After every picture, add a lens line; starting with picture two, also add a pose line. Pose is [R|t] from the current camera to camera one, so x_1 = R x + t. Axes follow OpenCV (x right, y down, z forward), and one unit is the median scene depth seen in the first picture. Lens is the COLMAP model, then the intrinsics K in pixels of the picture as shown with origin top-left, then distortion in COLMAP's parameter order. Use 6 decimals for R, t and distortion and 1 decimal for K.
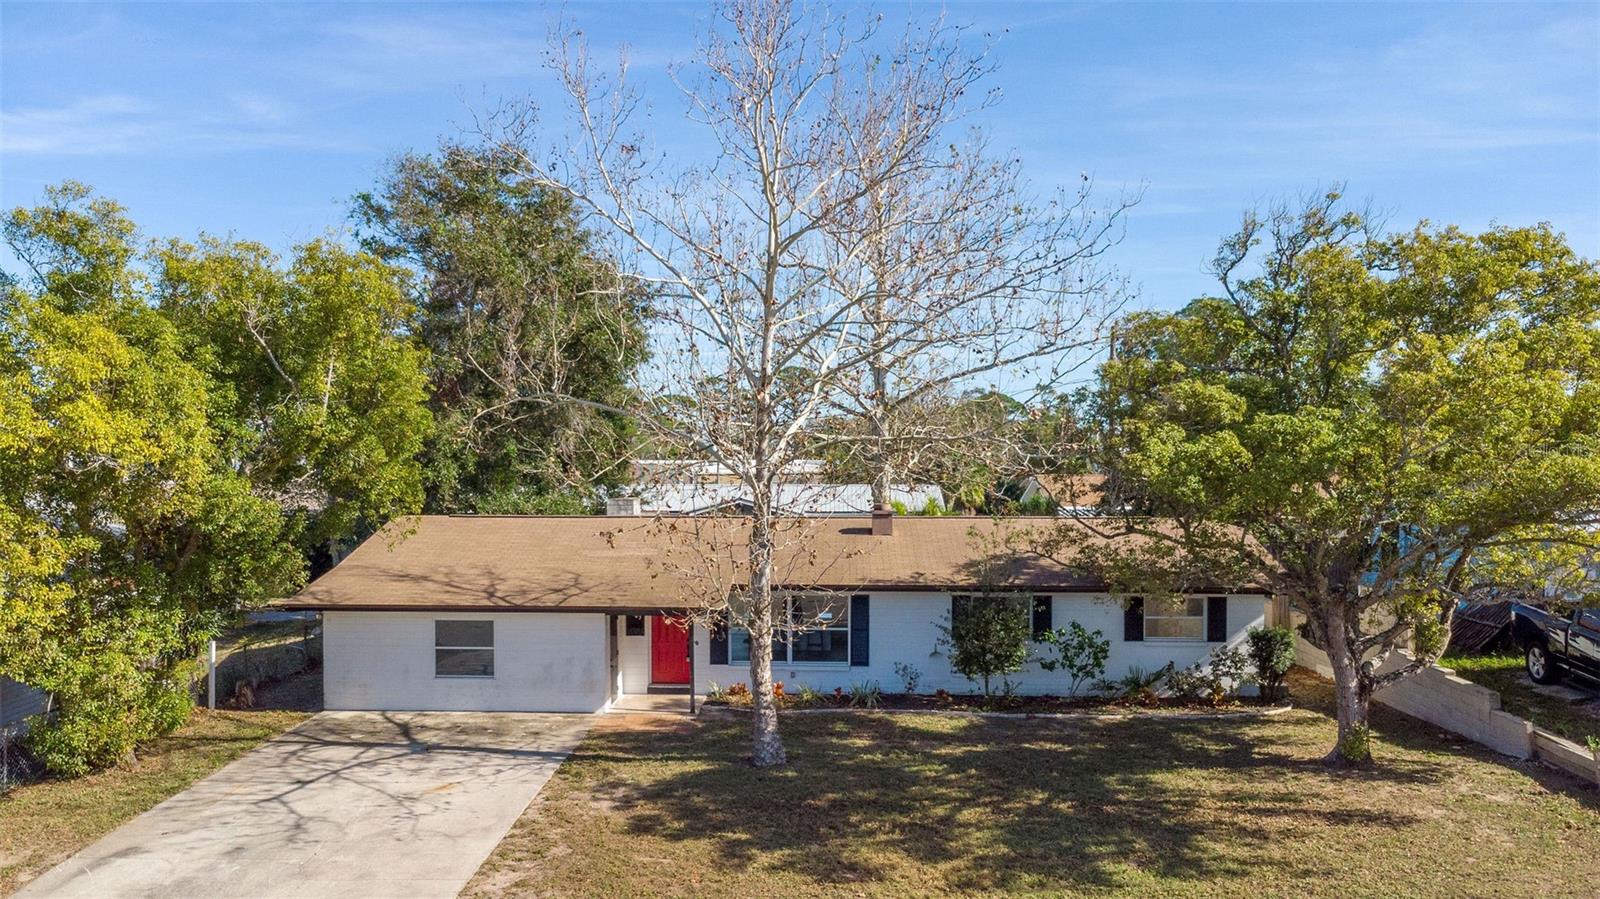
lens RADIAL K [[1155.5, 0, 800.0], [0, 1155.5, 449.5], [0, 0, 1]] dist [0.035019, -0.049797]
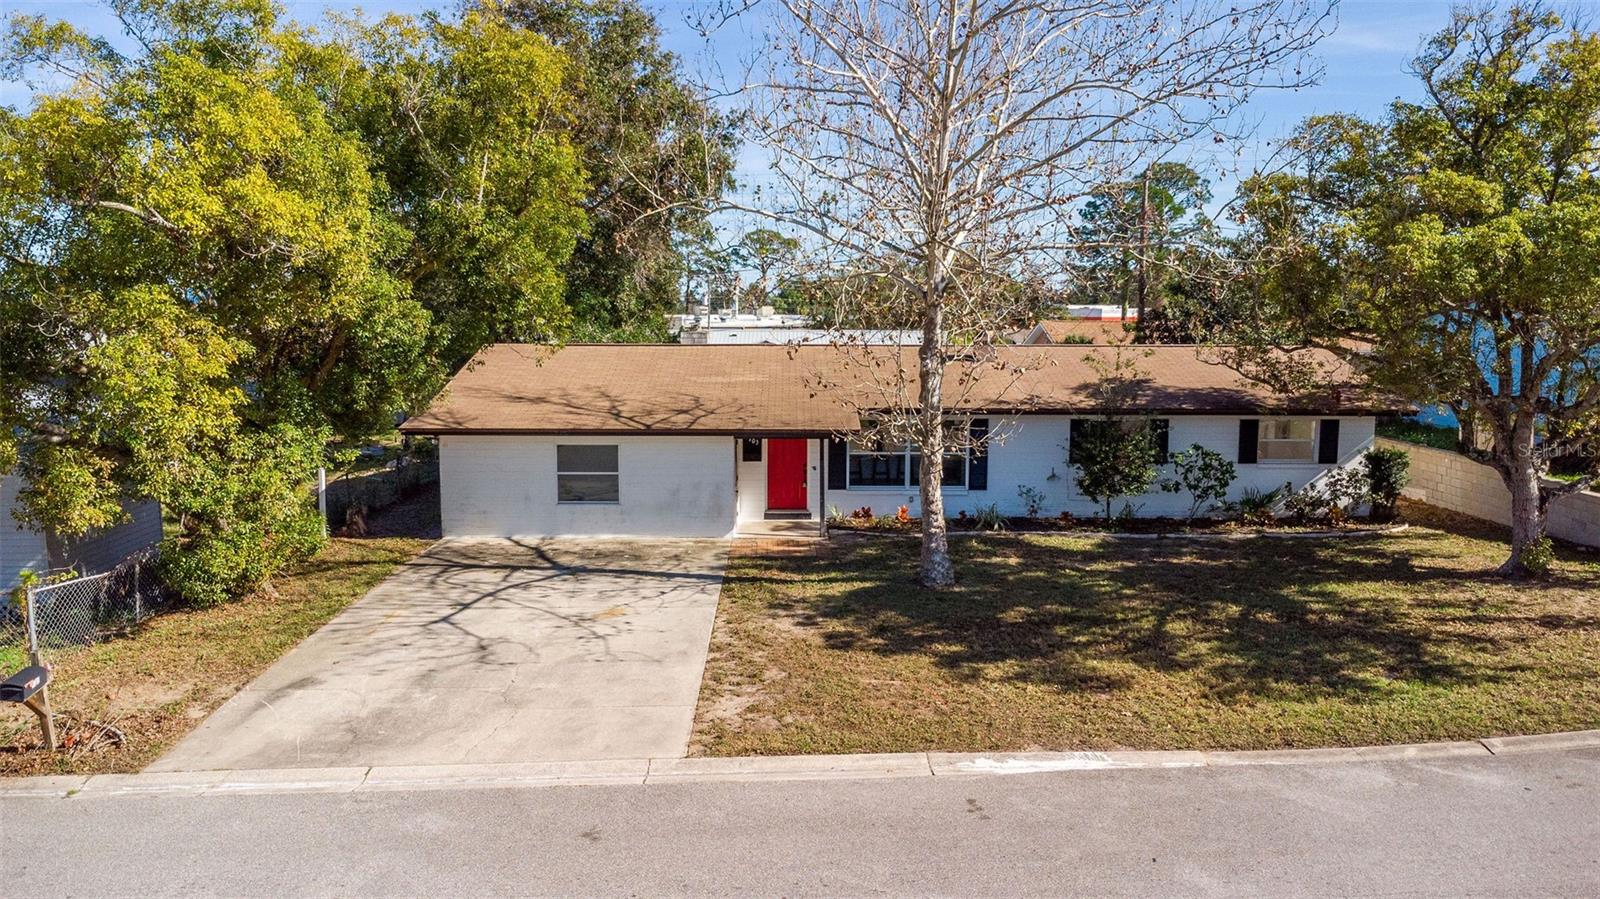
lens RADIAL K [[1058.1, 0, 800.6], [0, 1058.1, 400.6], [0, 0, 1]] dist [-0.002298, -0.000270]
pose [[0.998358, -0.002909, 0.057209, -0.190936], [-0.001766, 0.996672, 0.081500, 0.045374], [-0.057255, -0.081467, 0.995030, 0.134949]]
